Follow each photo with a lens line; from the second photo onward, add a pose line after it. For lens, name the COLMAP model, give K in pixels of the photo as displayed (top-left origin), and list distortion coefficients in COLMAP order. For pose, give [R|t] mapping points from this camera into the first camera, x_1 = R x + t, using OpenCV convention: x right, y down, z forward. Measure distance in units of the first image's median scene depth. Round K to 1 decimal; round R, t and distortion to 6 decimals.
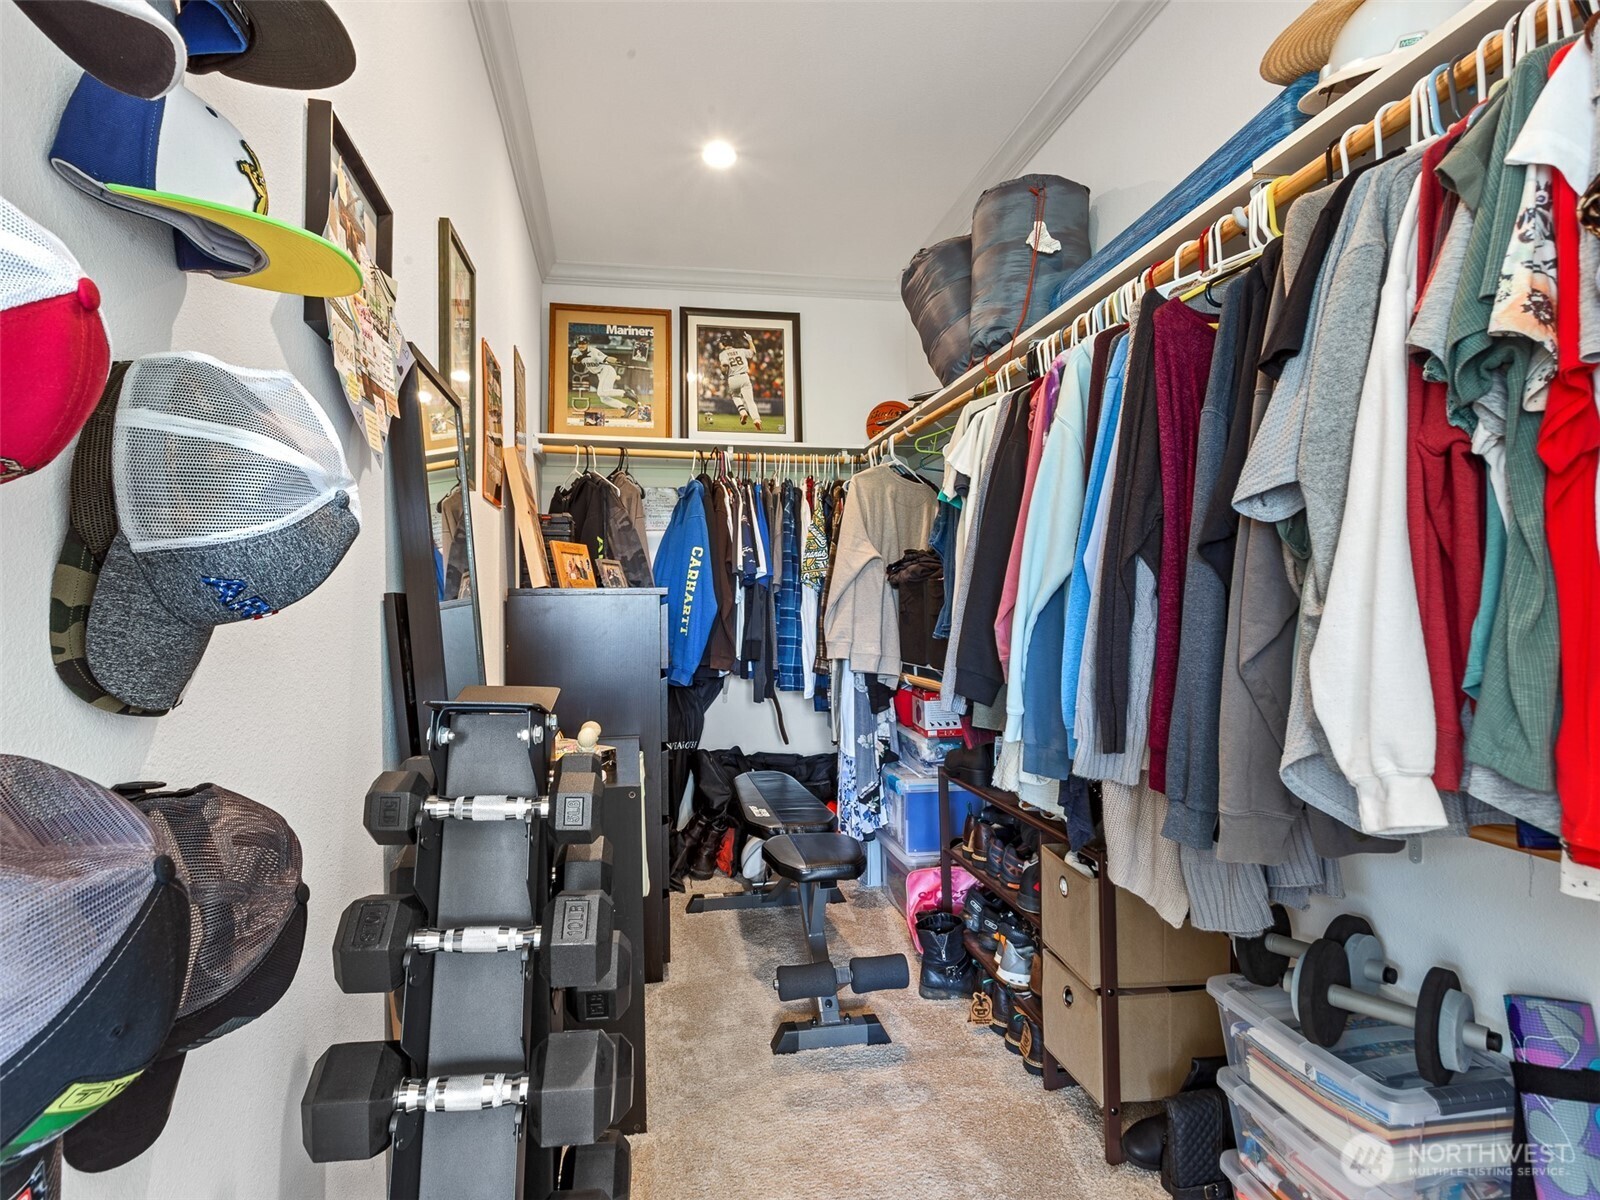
lens RADIAL K [[808.3, 0, 799.1], [0, 808.3, 607.1], [0, 0, 1]] dist [0.000295, 0.001106]
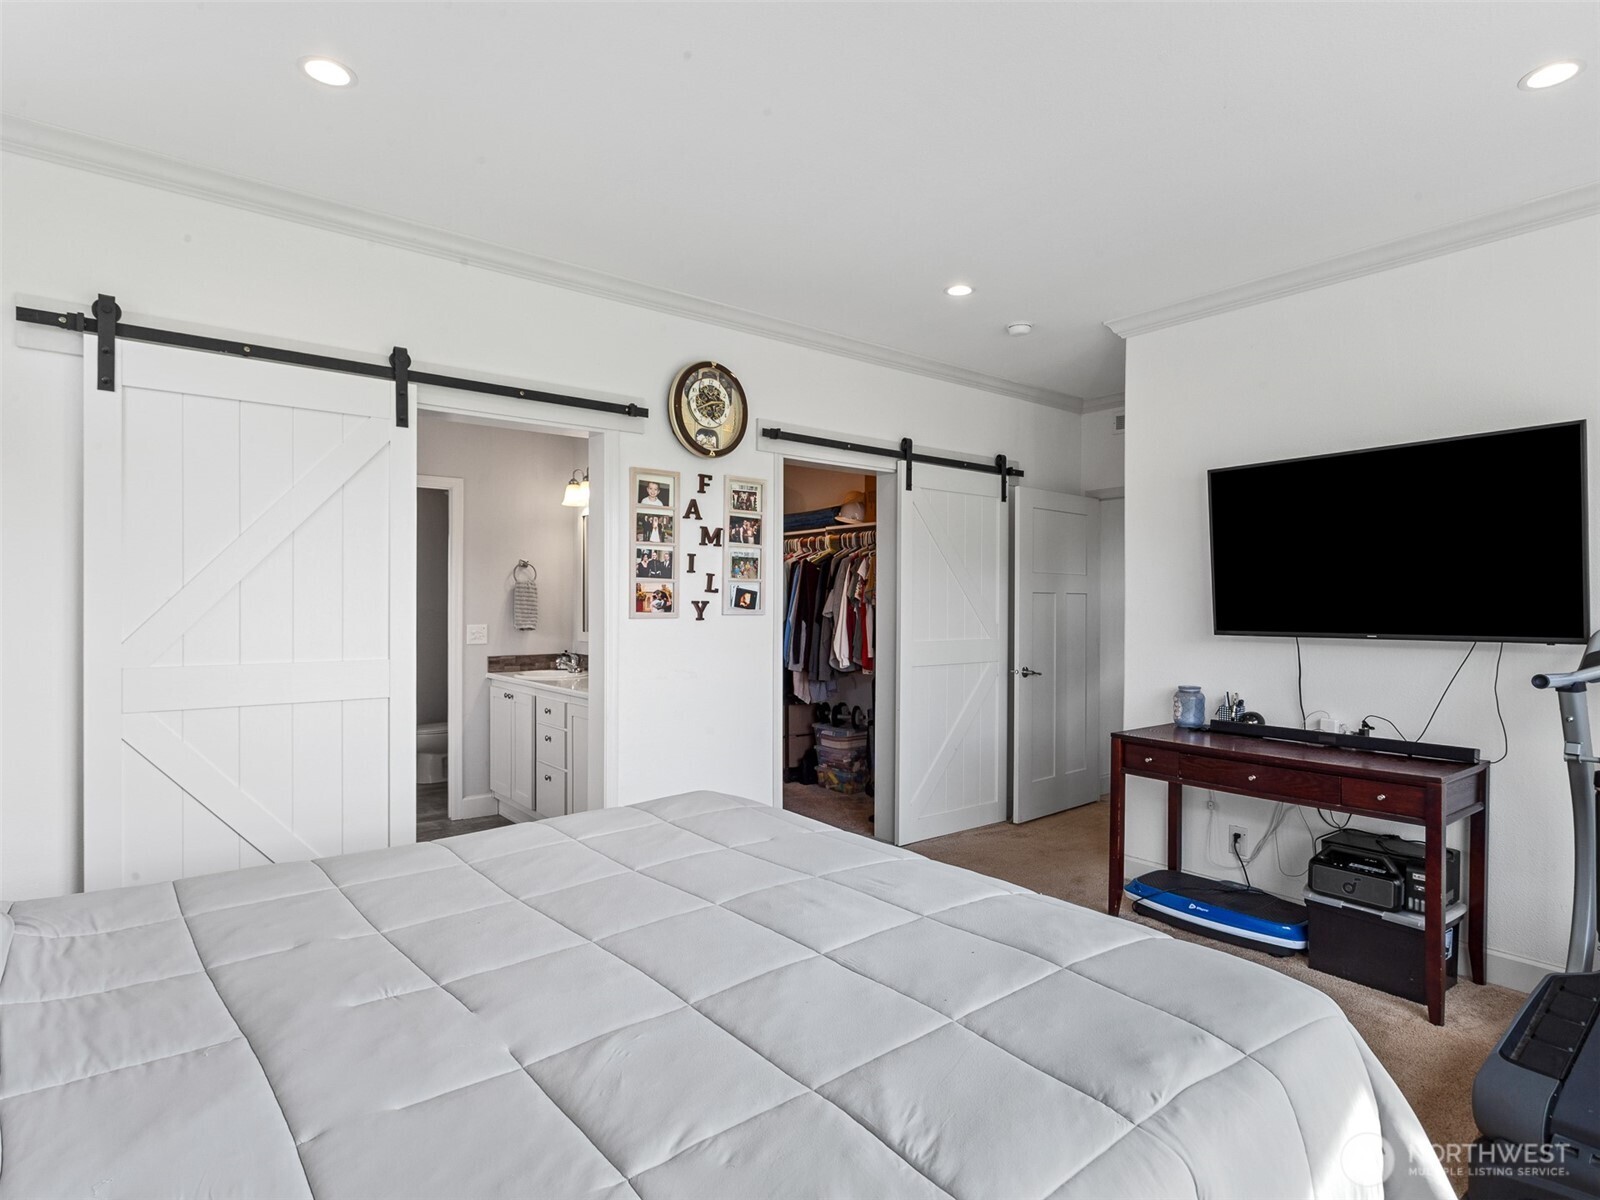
lens RADIAL K [[808.3, 0, 799.1], [0, 808.3, 607.1], [0, 0, 1]] dist [0.000295, 0.001106]
pose [[0.878554, 0.013084, 0.477463, -1.862035], [-0.016131, 0.999867, 0.002282, -0.153945], [-0.477370, -0.009707, 0.878649, -3.137277]]
